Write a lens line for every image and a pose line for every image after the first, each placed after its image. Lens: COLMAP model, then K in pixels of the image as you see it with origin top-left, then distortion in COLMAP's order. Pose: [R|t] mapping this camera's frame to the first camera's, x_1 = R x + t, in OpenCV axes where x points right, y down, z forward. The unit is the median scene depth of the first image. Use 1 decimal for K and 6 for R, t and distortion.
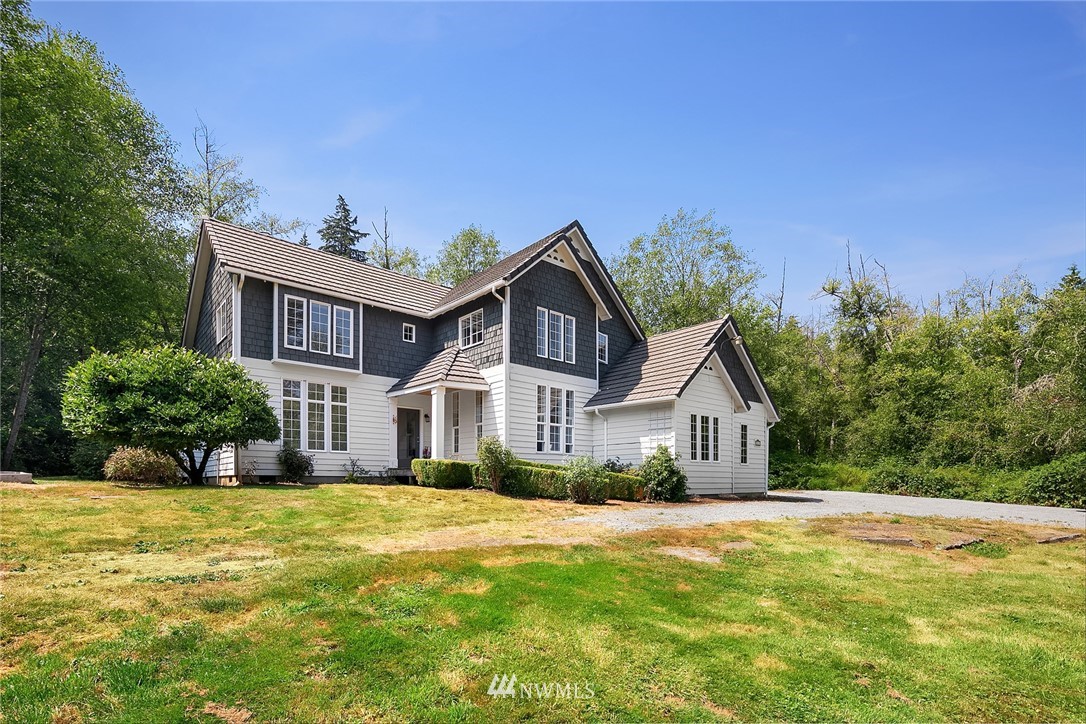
lens RADIAL K [[529.9, 0, 552.6], [0, 529.9, 480.2], [0, 0, 1]] dist [0.005481, -0.004787]
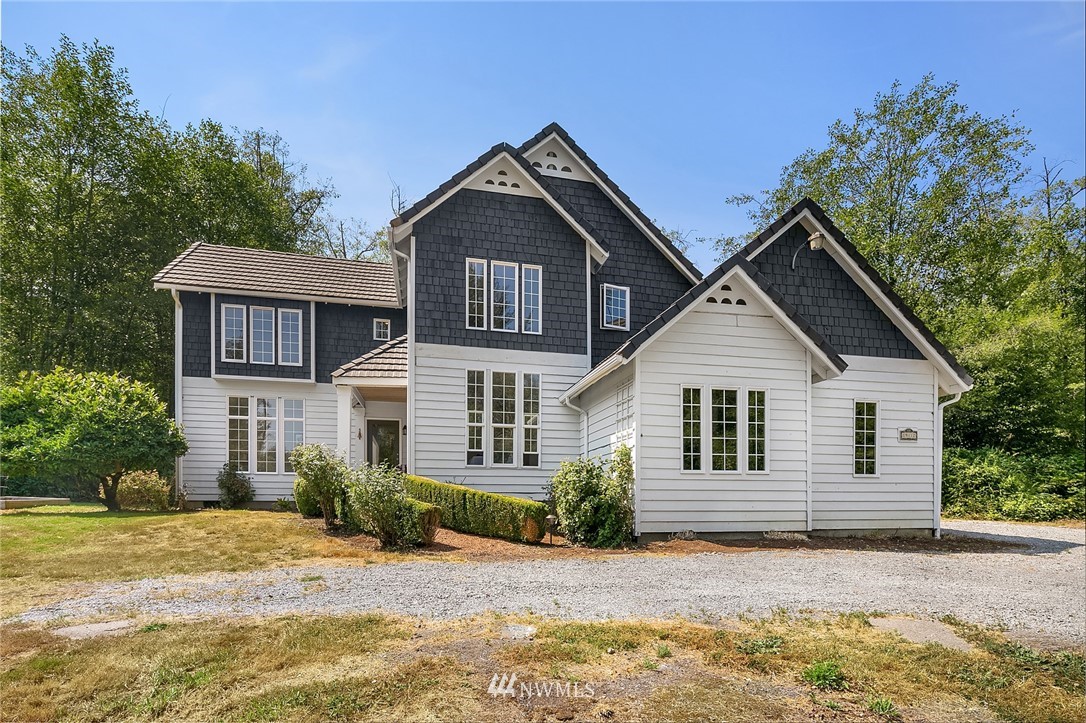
lens RADIAL K [[529.9, 0, 546.2], [0, 529.9, 502.8], [0, 0, 1]] dist [0.005481, -0.004787]
pose [[0.869505, -0.000702, -0.493923, 0.399846], [0.002195, 0.999995, 0.002443, -0.005774], [0.493919, -0.003208, 0.869502, 0.432826]]
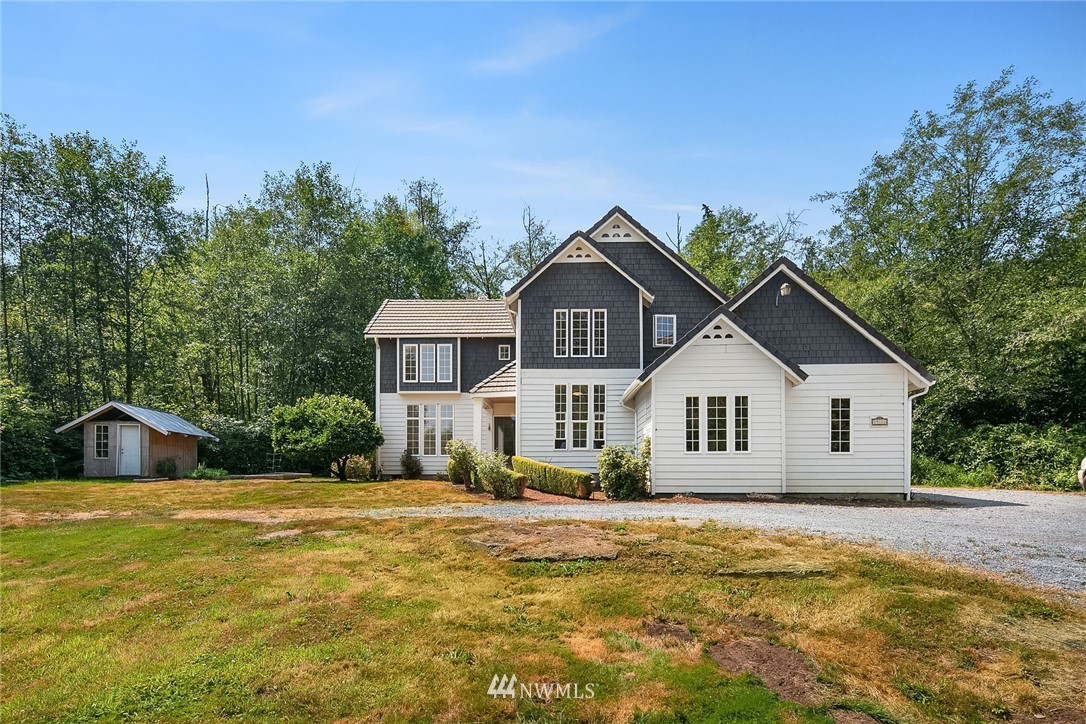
lens RADIAL K [[529.9, 0, 545.3], [0, 529.9, 475.2], [0, 0, 1]] dist [0.005481, -0.004787]
pose [[0.715453, -0.006842, -0.698627, 0.667428], [0.003574, 0.999975, -0.006133, 0.003024], [0.698652, 0.001891, 0.715459, 0.240141]]
